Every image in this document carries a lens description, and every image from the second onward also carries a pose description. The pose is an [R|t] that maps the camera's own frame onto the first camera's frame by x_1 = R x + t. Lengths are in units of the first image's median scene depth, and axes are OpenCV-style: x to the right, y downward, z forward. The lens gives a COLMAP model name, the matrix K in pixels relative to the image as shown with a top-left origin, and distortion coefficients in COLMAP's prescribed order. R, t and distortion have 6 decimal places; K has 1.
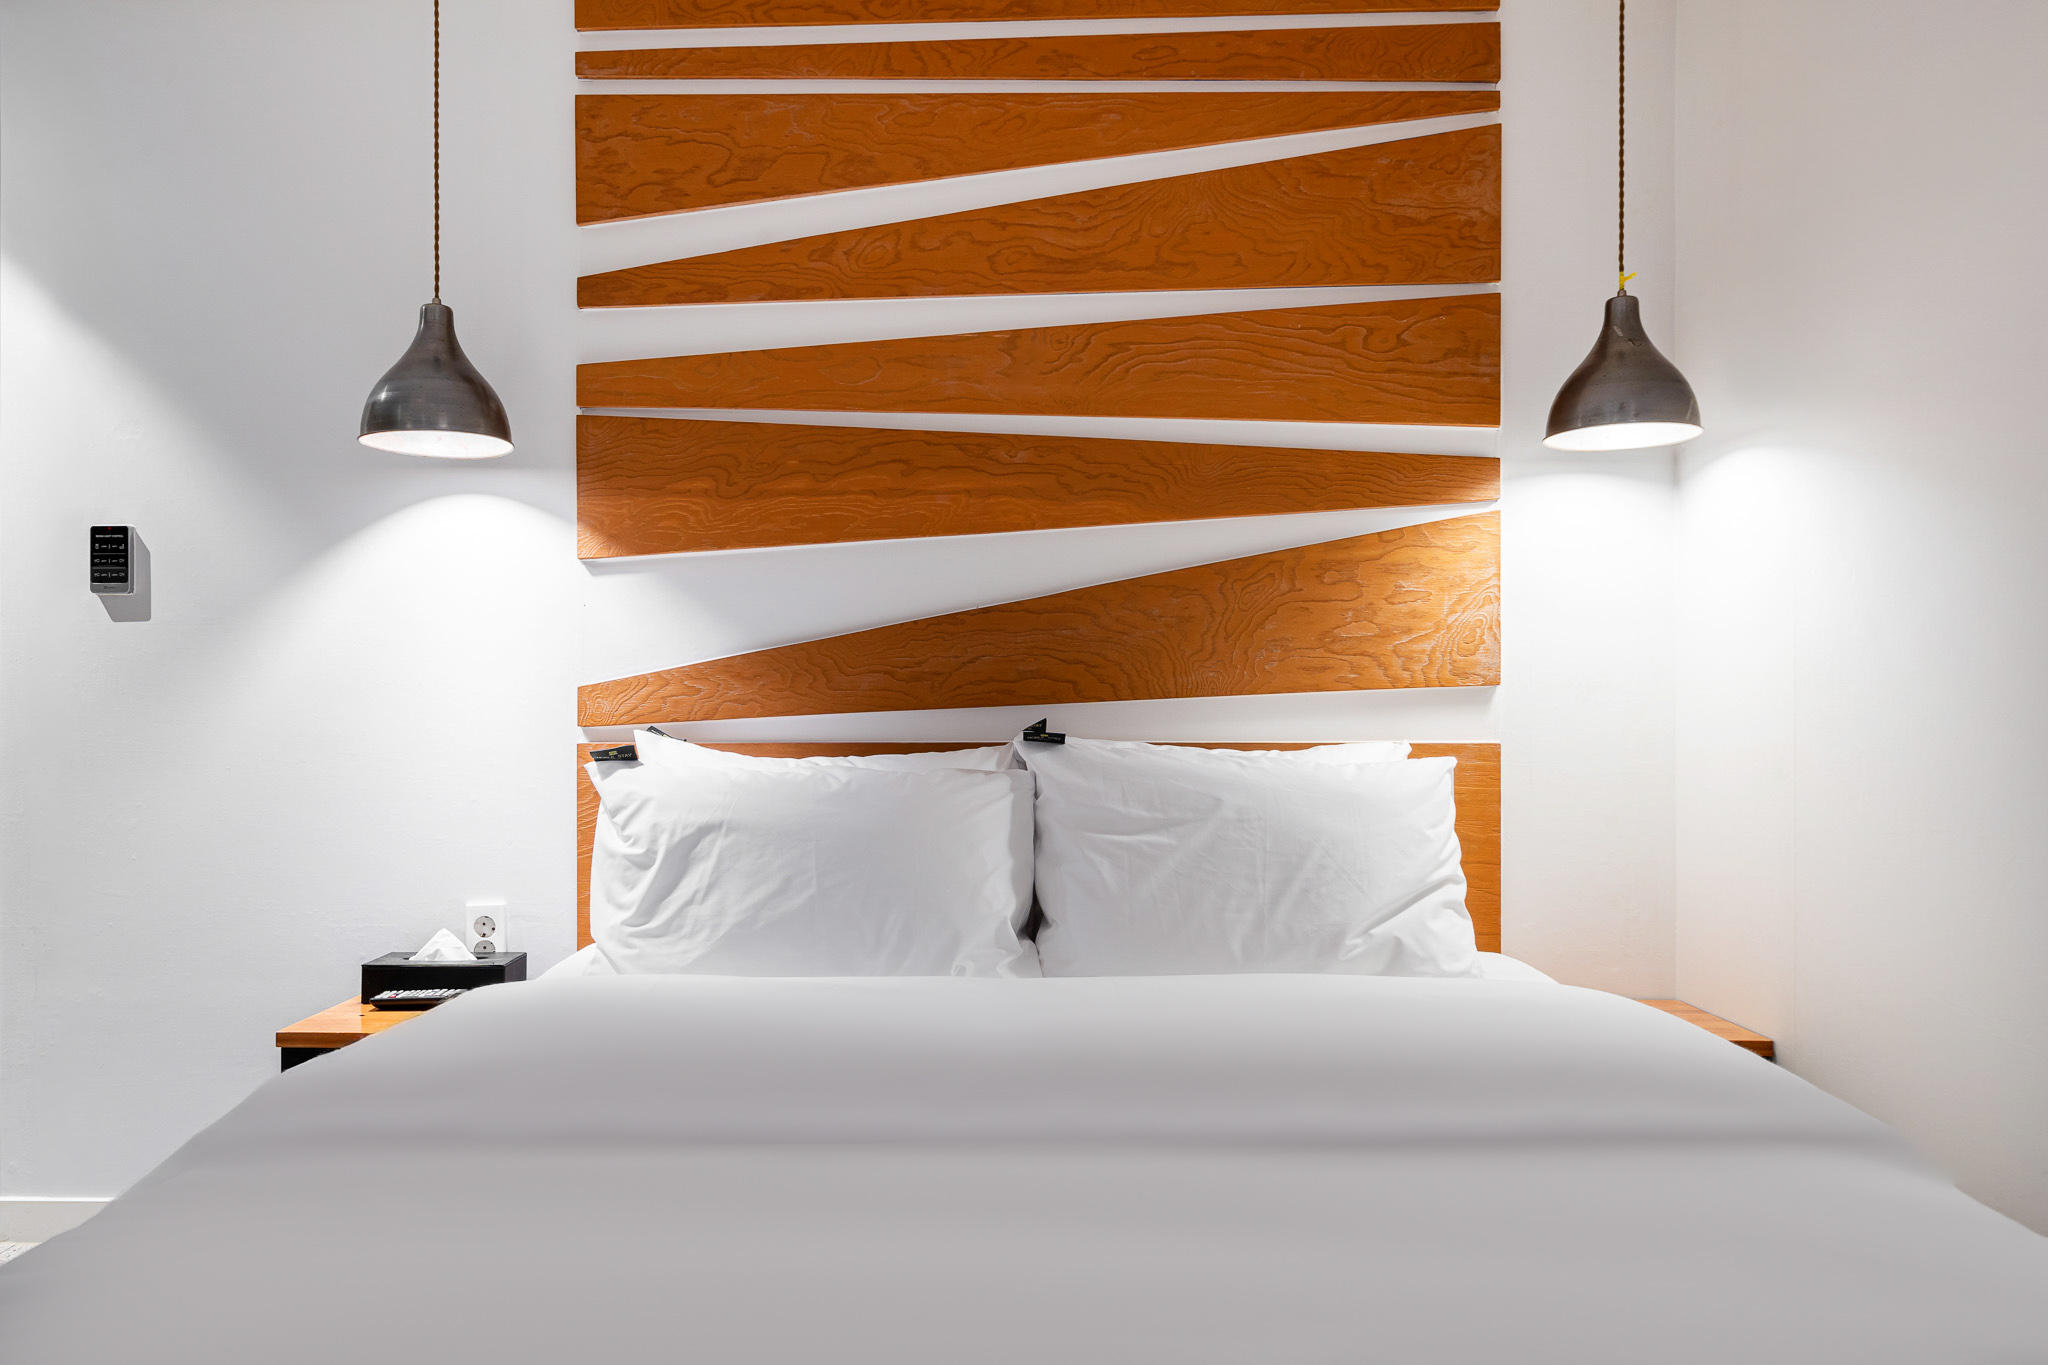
lens RADIAL K [[1369.9, 0, 1025.1], [0, 1369.9, 698.7], [0, 0, 1]] dist [0.002507, 0.000634]
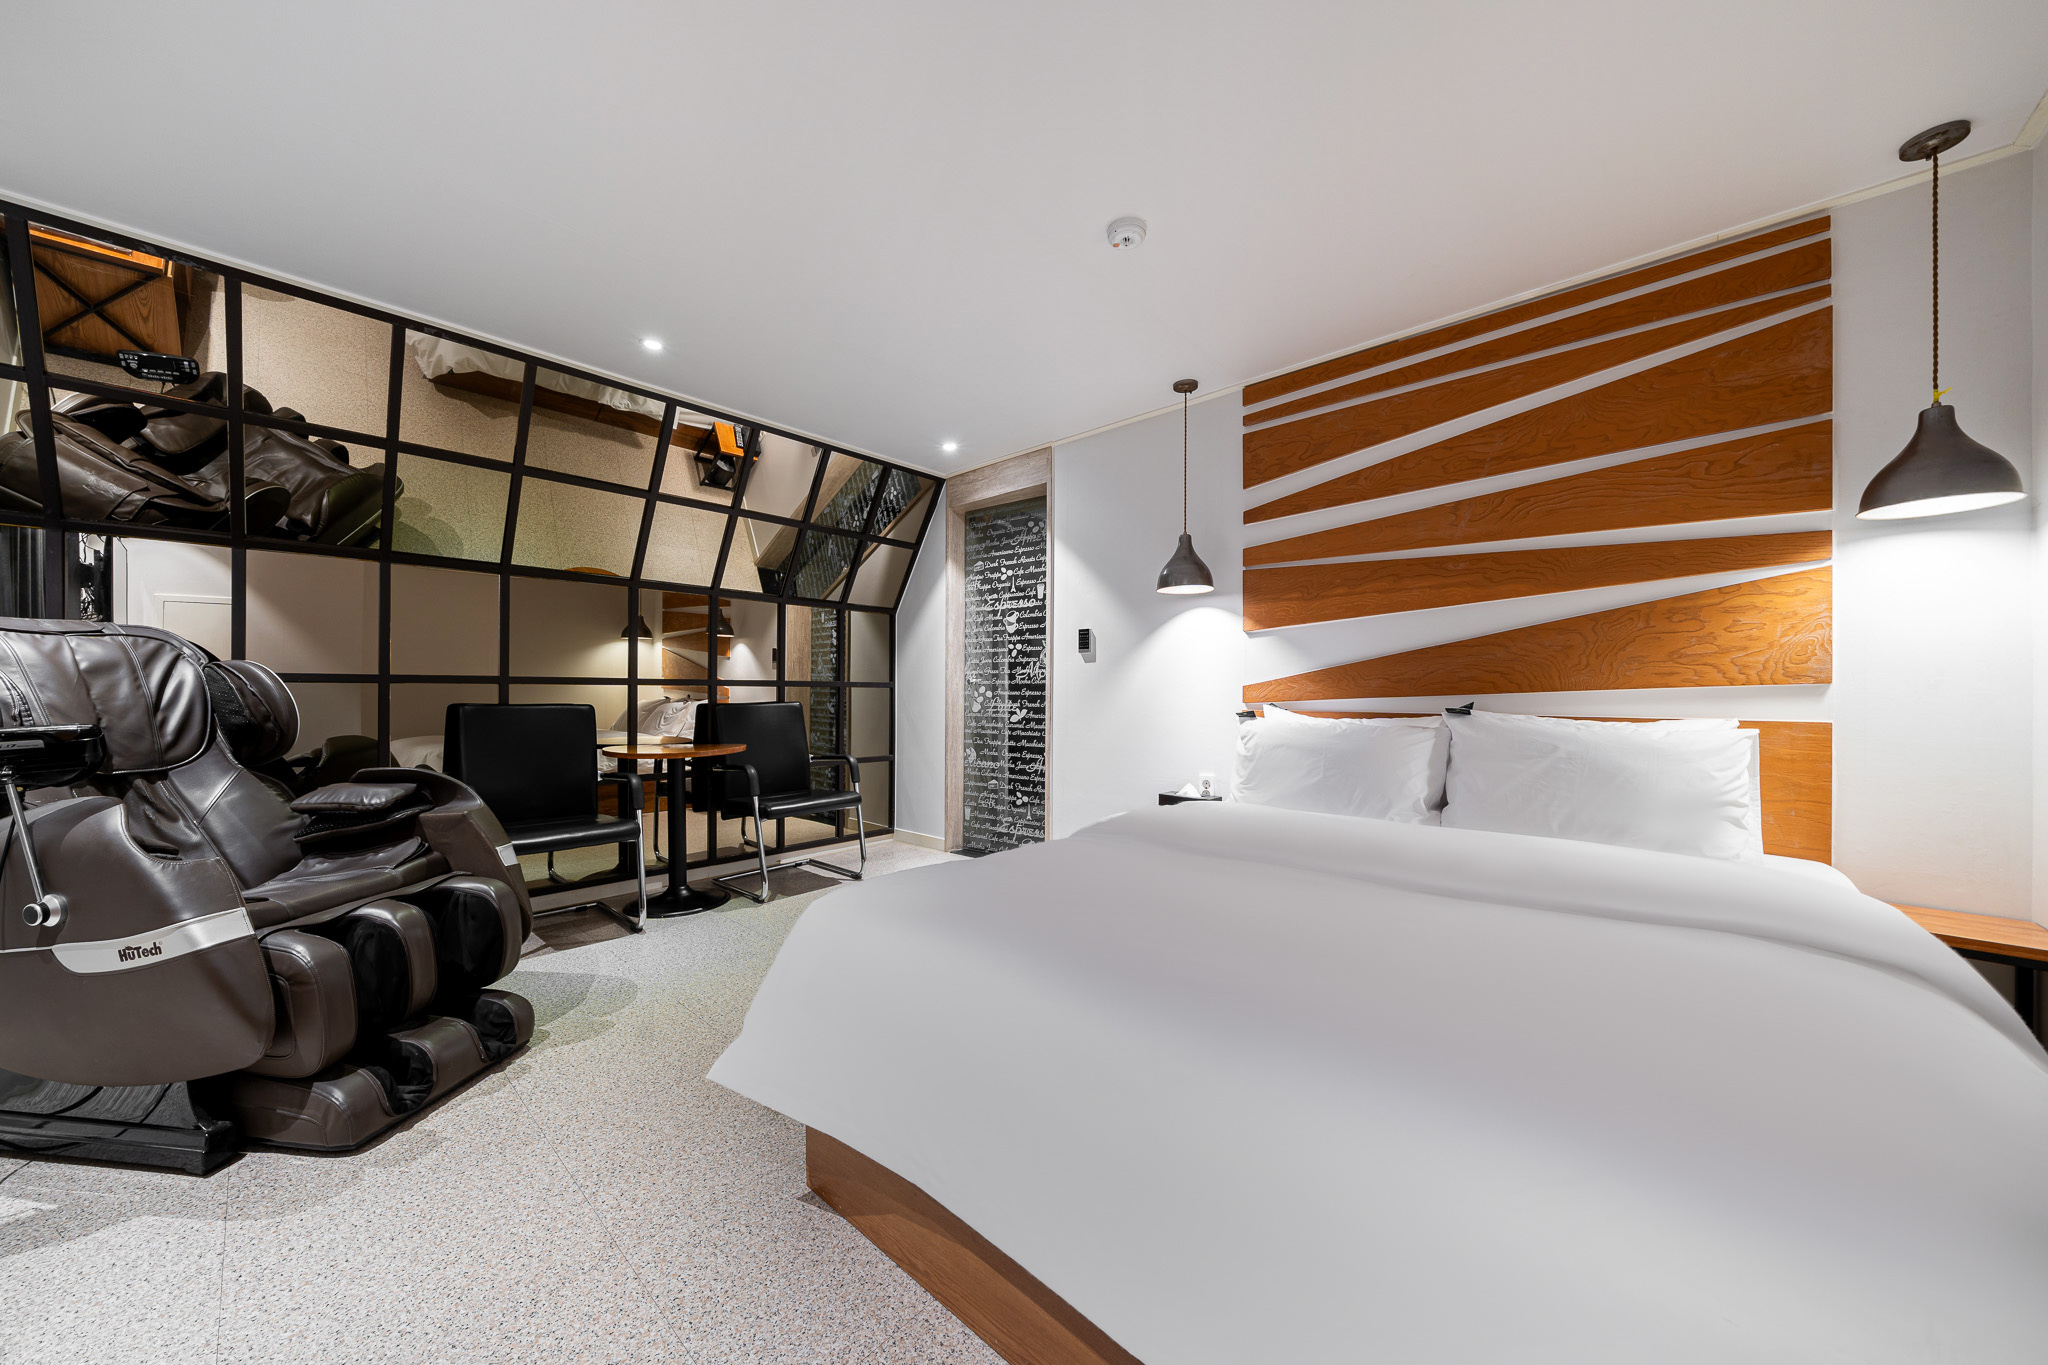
lens RADIAL K [[702.9, 0, 1024.7], [0, 702.9, 686.8], [0, 0, 1]] dist [-0.000610, -0.000109]
pose [[0.744468, -0.001969, -0.667656, 0.202702], [-0.002784, 0.999978, -0.006054, 0.001179], [0.667653, 0.006366, 0.744446, -0.148388]]
